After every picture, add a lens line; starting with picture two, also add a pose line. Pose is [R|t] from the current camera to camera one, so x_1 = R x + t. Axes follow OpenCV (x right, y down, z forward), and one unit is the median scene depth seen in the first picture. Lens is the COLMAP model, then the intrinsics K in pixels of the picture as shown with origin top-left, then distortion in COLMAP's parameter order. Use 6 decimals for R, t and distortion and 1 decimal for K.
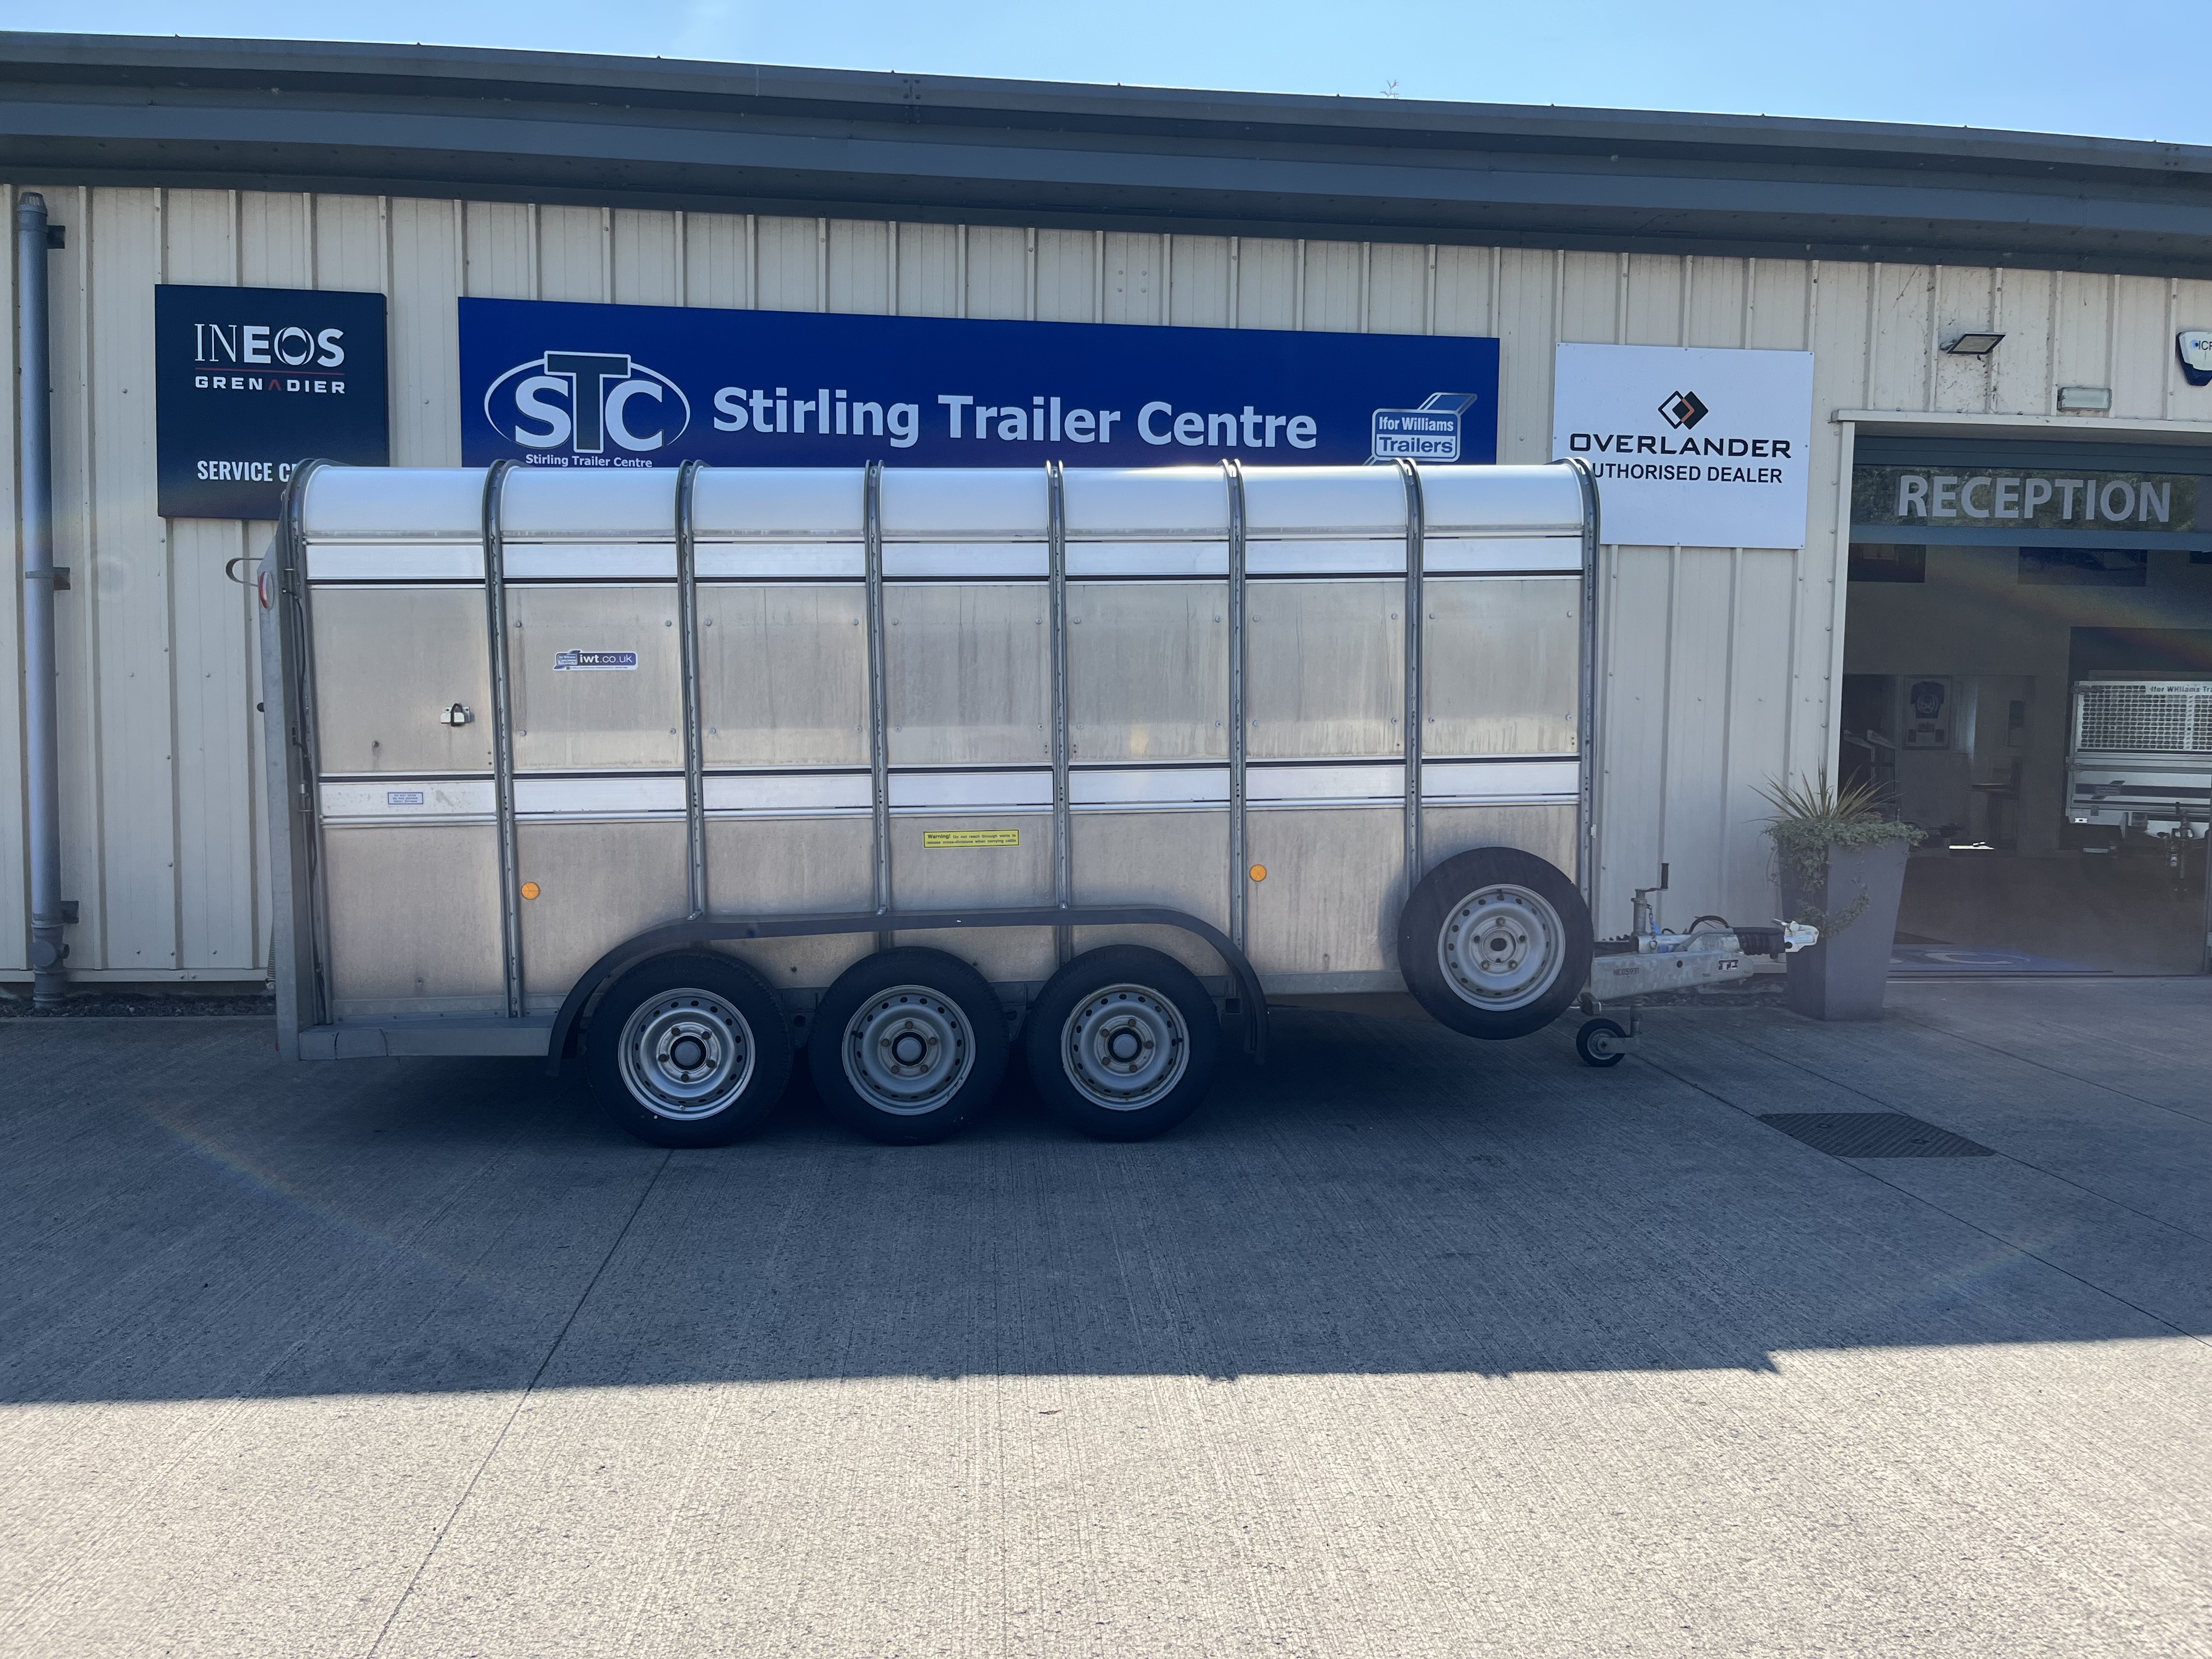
lens RADIAL K [[1680.1, 0, 1131.6], [0, 1680.1, 823.0], [0, 0, 1]] dist [0.031156, -0.000197]
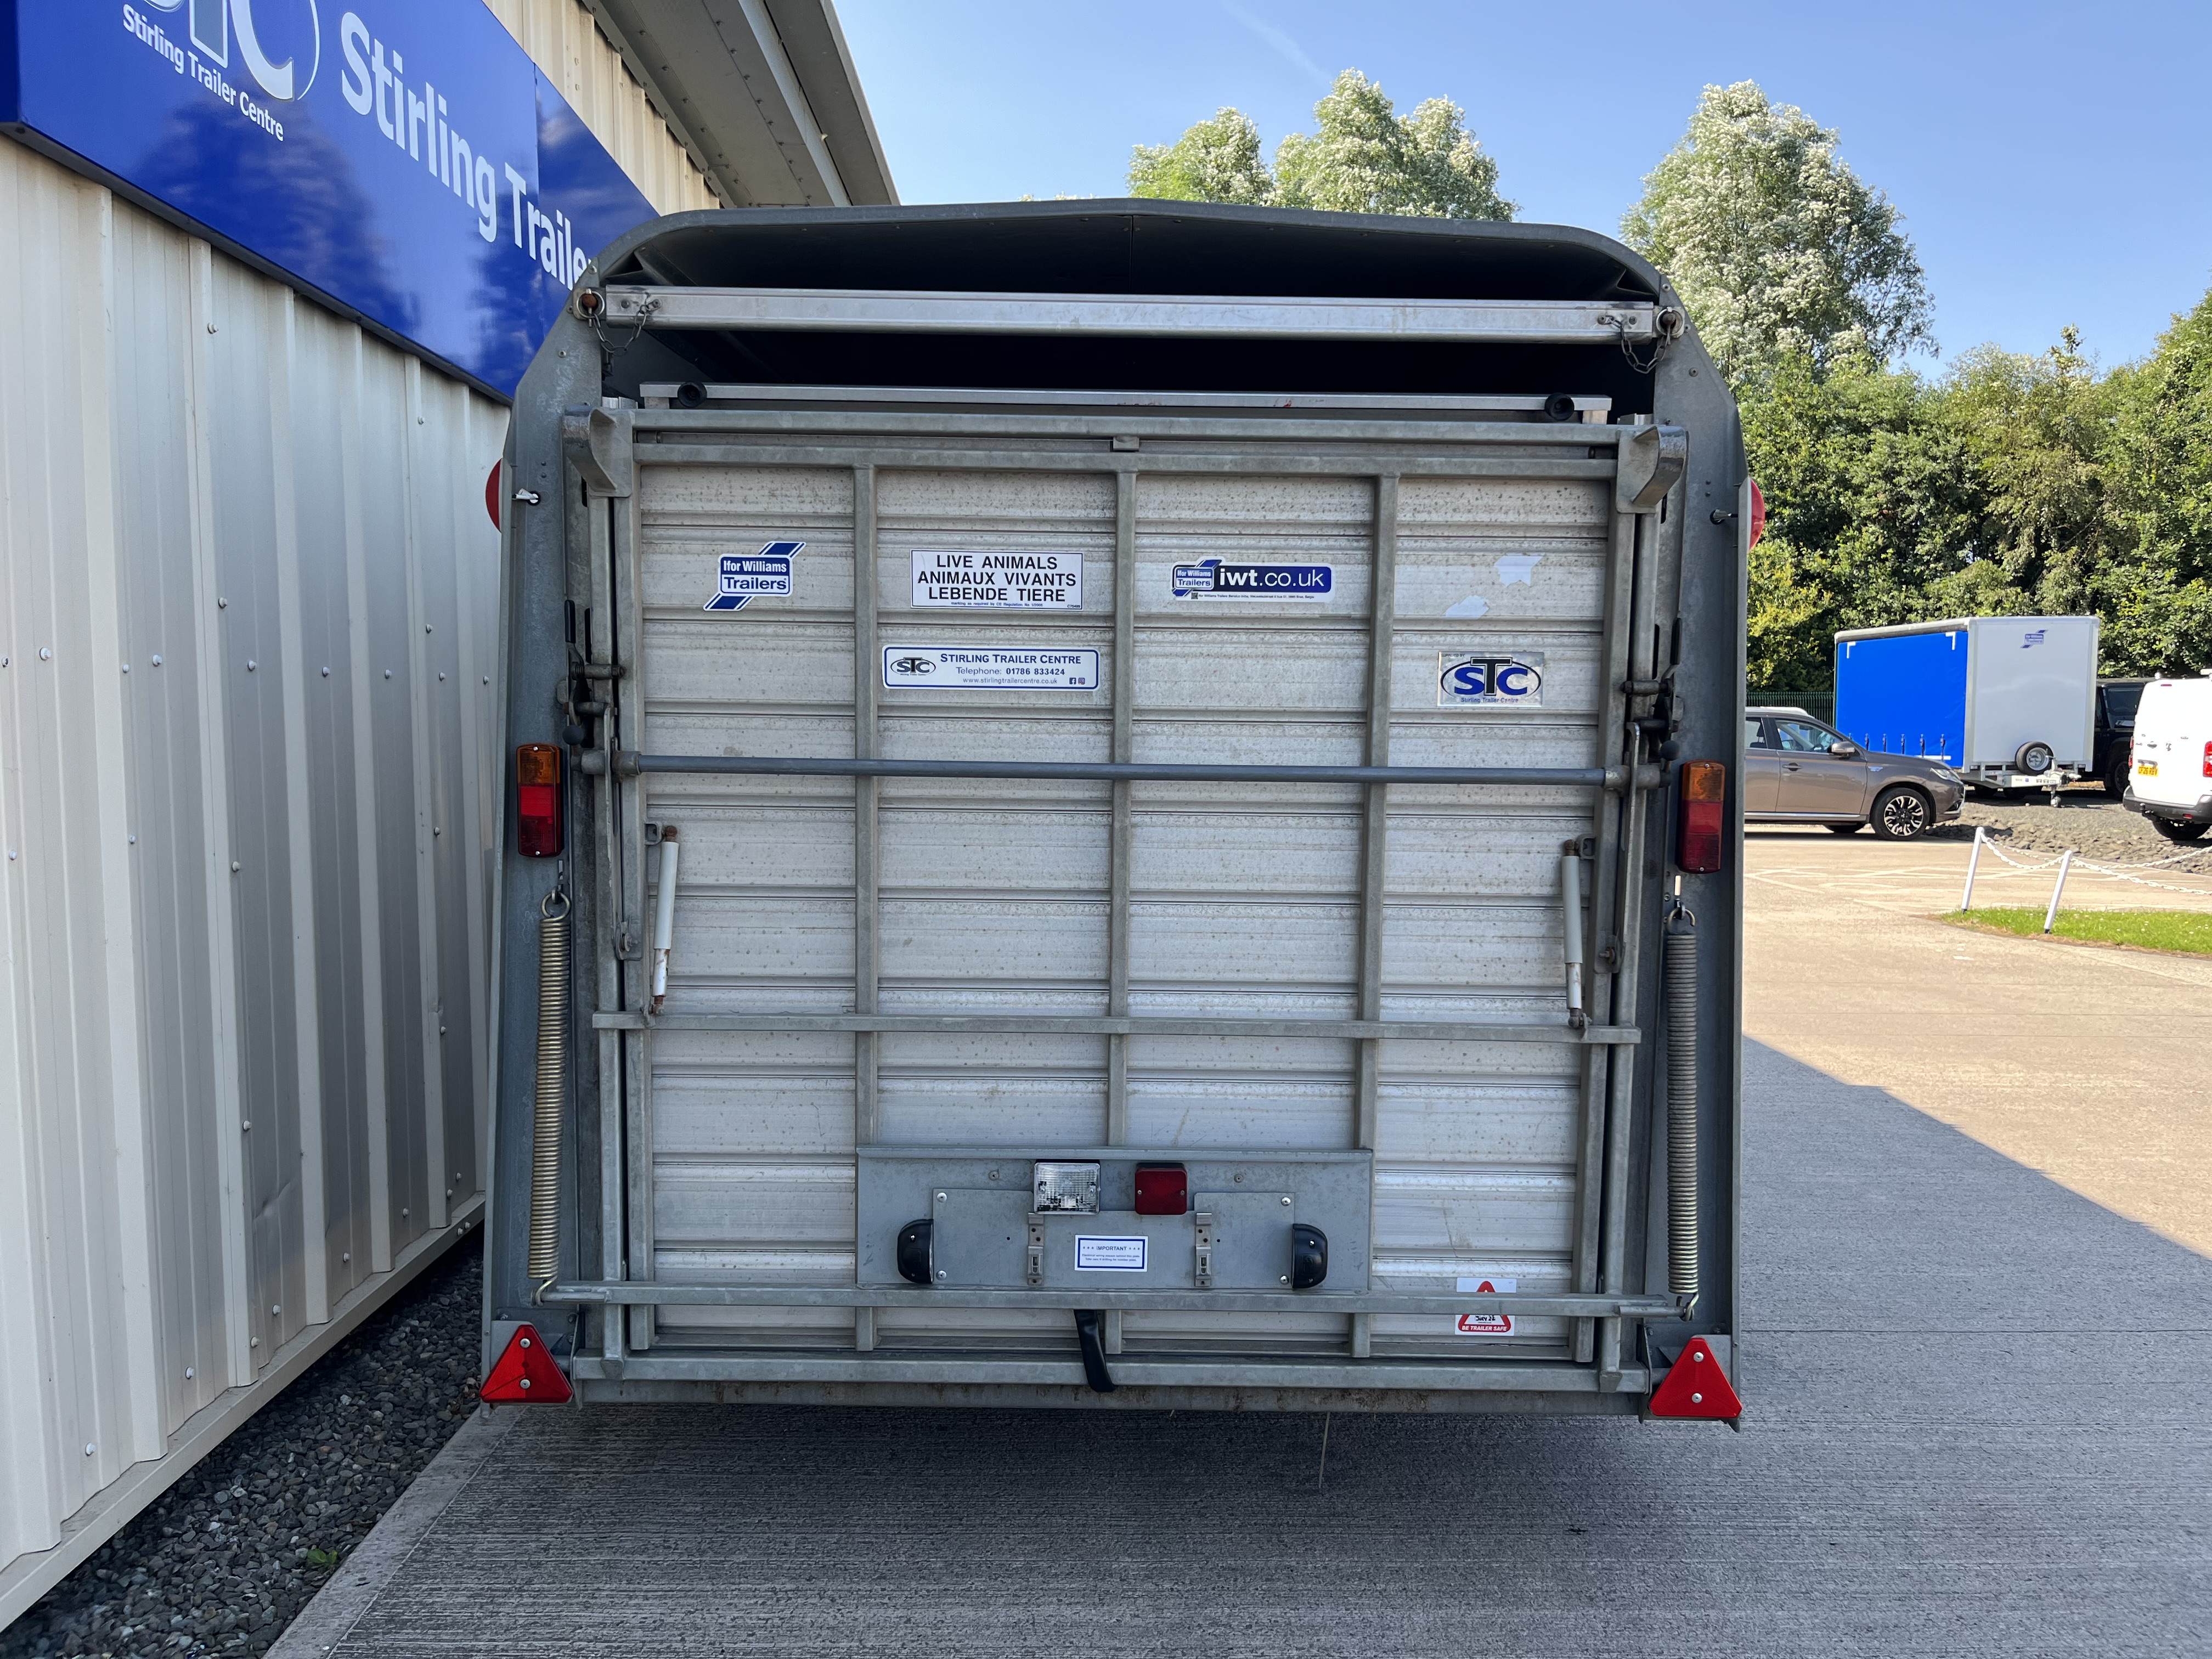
lens RADIAL K [[1674.1, 0, 1106.0], [0, 1674.1, 829.5], [0, 0, 1]] dist [0.064147, -0.092572]
pose [[0.089213, -0.080290, 0.992771, -0.914718], [0.059041, 0.995419, 0.075199, -0.083671], [-0.994261, 0.051905, 0.093545, 1.020805]]
